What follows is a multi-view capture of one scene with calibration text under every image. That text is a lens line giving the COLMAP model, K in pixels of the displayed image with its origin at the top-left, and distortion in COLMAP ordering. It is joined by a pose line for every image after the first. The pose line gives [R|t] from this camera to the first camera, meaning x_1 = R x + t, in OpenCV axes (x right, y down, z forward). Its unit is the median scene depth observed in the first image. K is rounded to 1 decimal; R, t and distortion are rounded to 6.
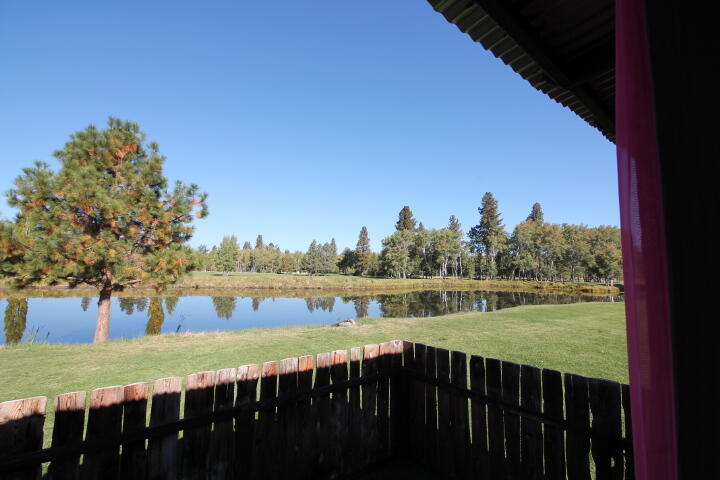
lens RADIAL K [[336.8, 0, 360.1], [0, 336.8, 233.4], [0, 0, 1]] dist [0.003991, -0.015588]
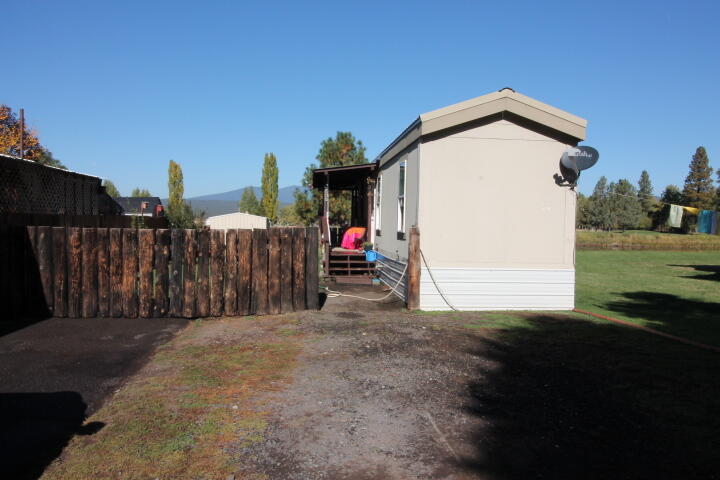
lens RADIAL K [[556.4, 0, 360.0], [0, 556.4, 240.0], [0, 0, 1]] dist [-0.000181, 0.000094]
pose [[0.820079, 0.003539, -0.572239, 0.990906], [0.070545, 0.991728, 0.107232, -0.074718], [0.567885, -0.128307, 0.813046, -1.336153]]
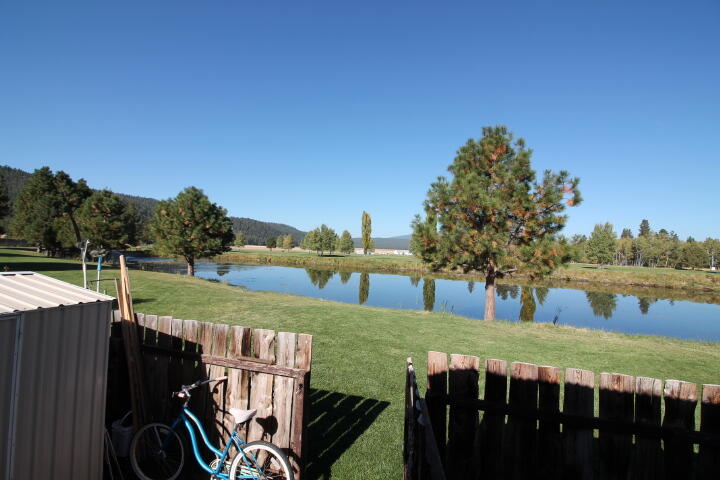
lens RADIAL K [[336.8, 0, 360.1], [0, 336.8, 233.4], [0, 0, 1]] dist [0.003991, -0.015588]
pose [[0.544715, -0.042453, -0.837546, -0.017191], [0.064434, 0.997884, -0.008674, 0.001048], [0.836142, -0.049242, 0.546298, -0.007790]]
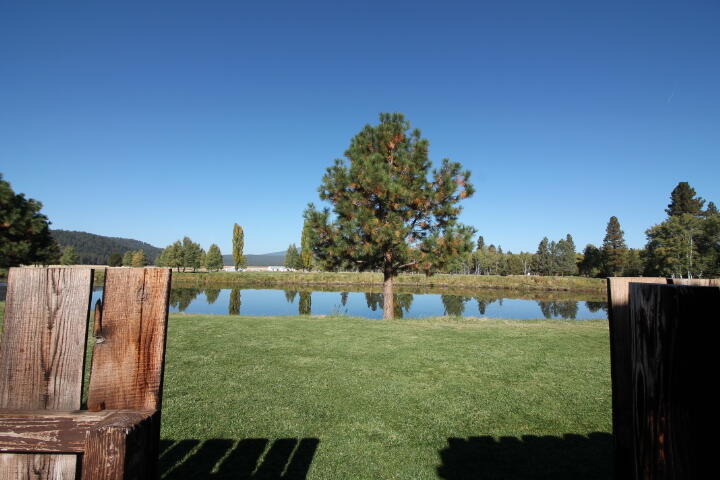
lens RADIAL K [[336.8, 0, 360.1], [0, 336.8, 233.4], [0, 0, 1]] dist [0.003991, -0.015588]
pose [[0.810068, -0.073720, -0.581683, -0.178253], [0.067217, 0.997200, -0.032772, 0.067983], [0.582471, -0.012551, 0.812755, 0.062597]]
